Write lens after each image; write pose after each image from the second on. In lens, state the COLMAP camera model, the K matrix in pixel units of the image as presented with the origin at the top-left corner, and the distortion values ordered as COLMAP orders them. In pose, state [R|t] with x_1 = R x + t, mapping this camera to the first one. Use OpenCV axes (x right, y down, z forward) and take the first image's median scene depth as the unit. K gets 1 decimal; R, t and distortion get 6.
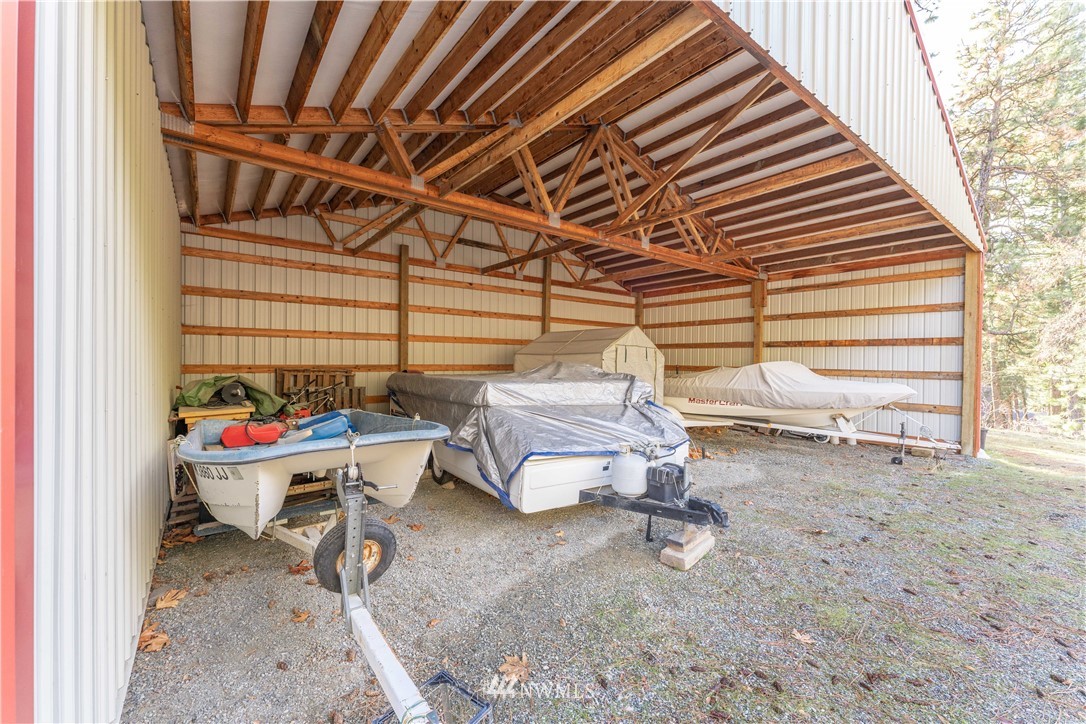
lens RADIAL K [[436.3, 0, 543.0], [0, 436.3, 362.0], [0, 0, 1]] dist [0.000826, -0.000187]
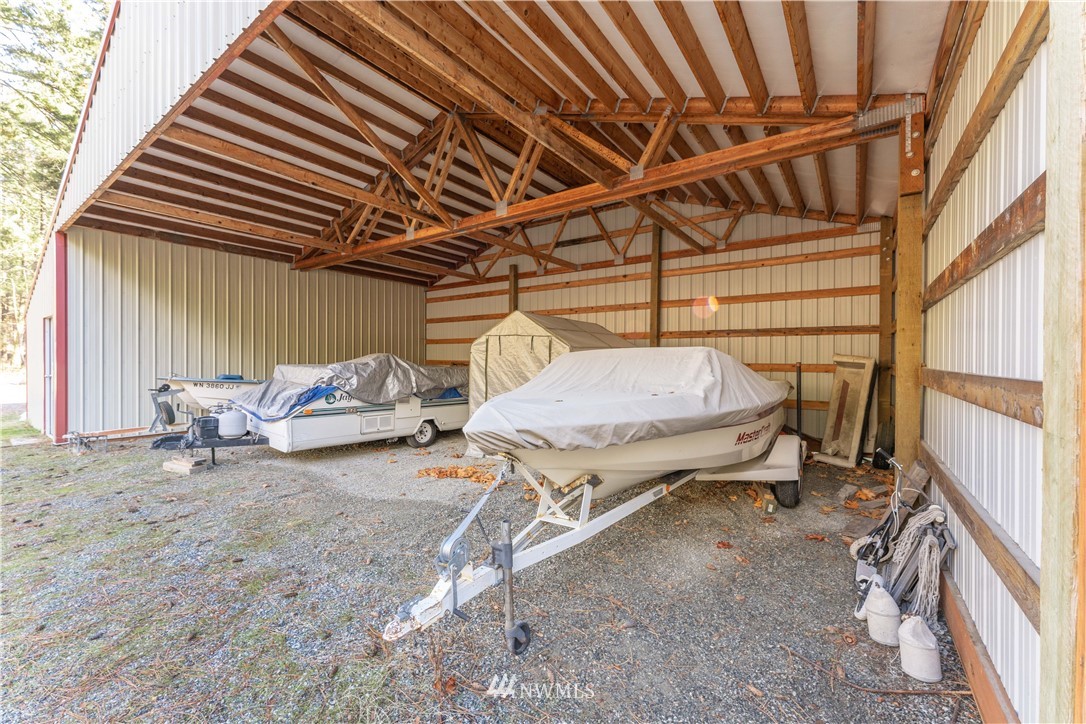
lens RADIAL K [[436.3, 0, 543.0], [0, 436.3, 362.0], [0, 0, 1]] dist [0.000826, -0.000187]
pose [[0.273014, 0.006238, -0.961990, 0.896573], [0.000854, 0.999977, 0.006726, -0.000063], [0.962010, -0.002658, 0.273002, 0.739063]]
